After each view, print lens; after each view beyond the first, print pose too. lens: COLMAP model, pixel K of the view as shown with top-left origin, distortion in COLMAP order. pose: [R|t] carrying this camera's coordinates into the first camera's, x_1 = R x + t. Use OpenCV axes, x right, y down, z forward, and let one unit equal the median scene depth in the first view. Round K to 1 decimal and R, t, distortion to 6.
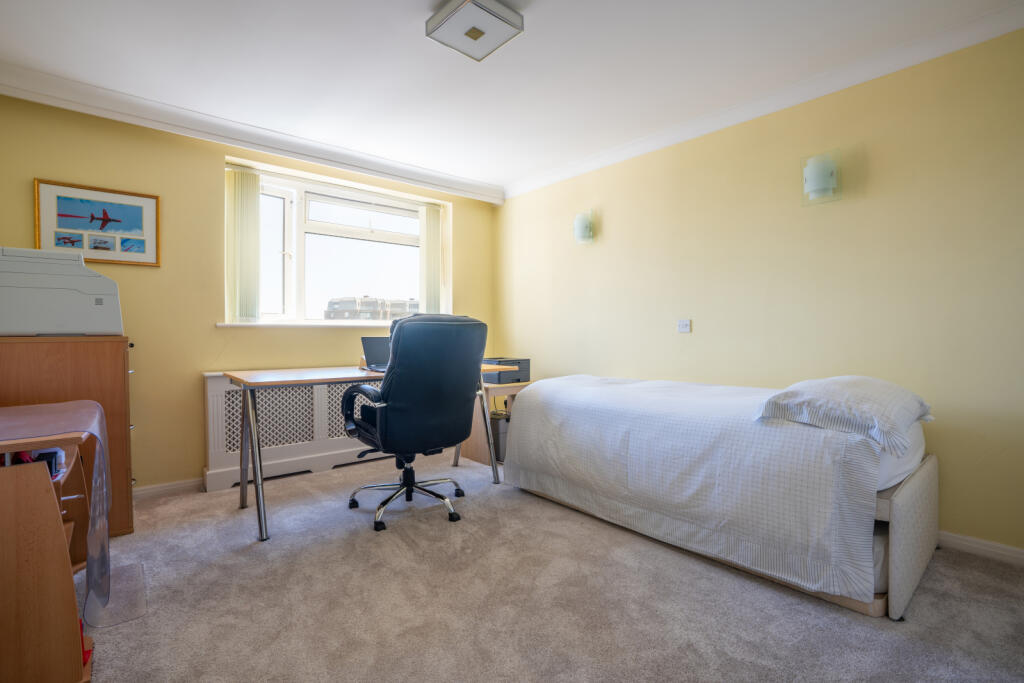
lens RADIAL K [[480.4, 0, 502.5], [0, 480.4, 337.7], [0, 0, 1]] dist [-0.001474, 0.000983]
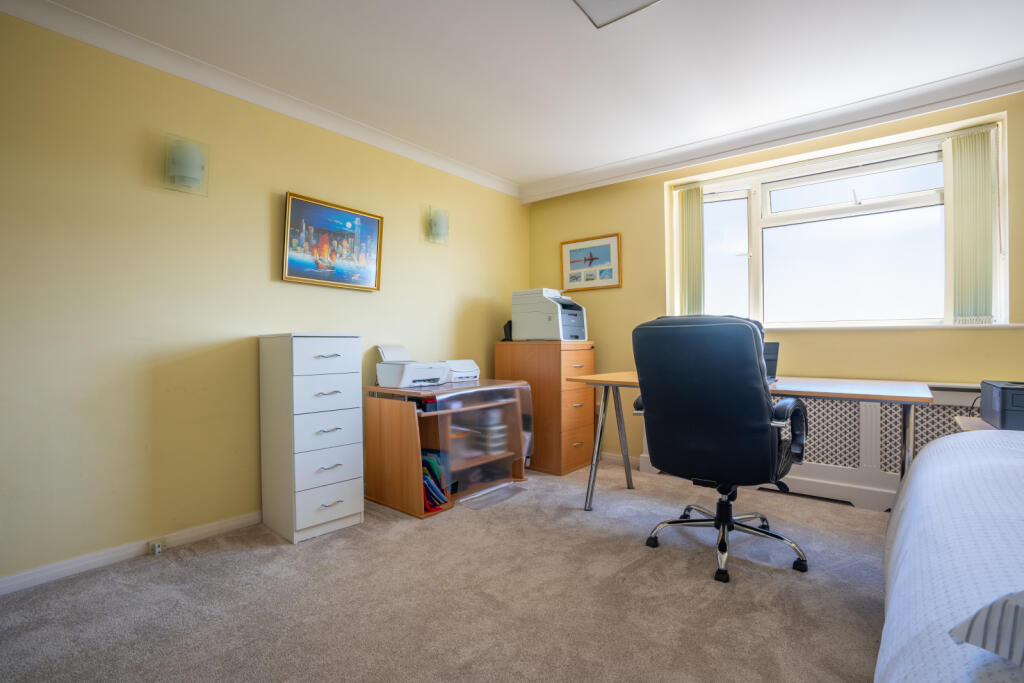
lens RADIAL K [[480.4, 0, 502.6], [0, 480.4, 341.3], [0, 0, 1]] dist [-0.001474, 0.000983]
pose [[0.211394, 0.005499, -0.977385, 0.502939], [-0.004541, 0.999979, 0.004644, -0.005884], [0.977390, 0.003456, 0.211414, 0.422299]]
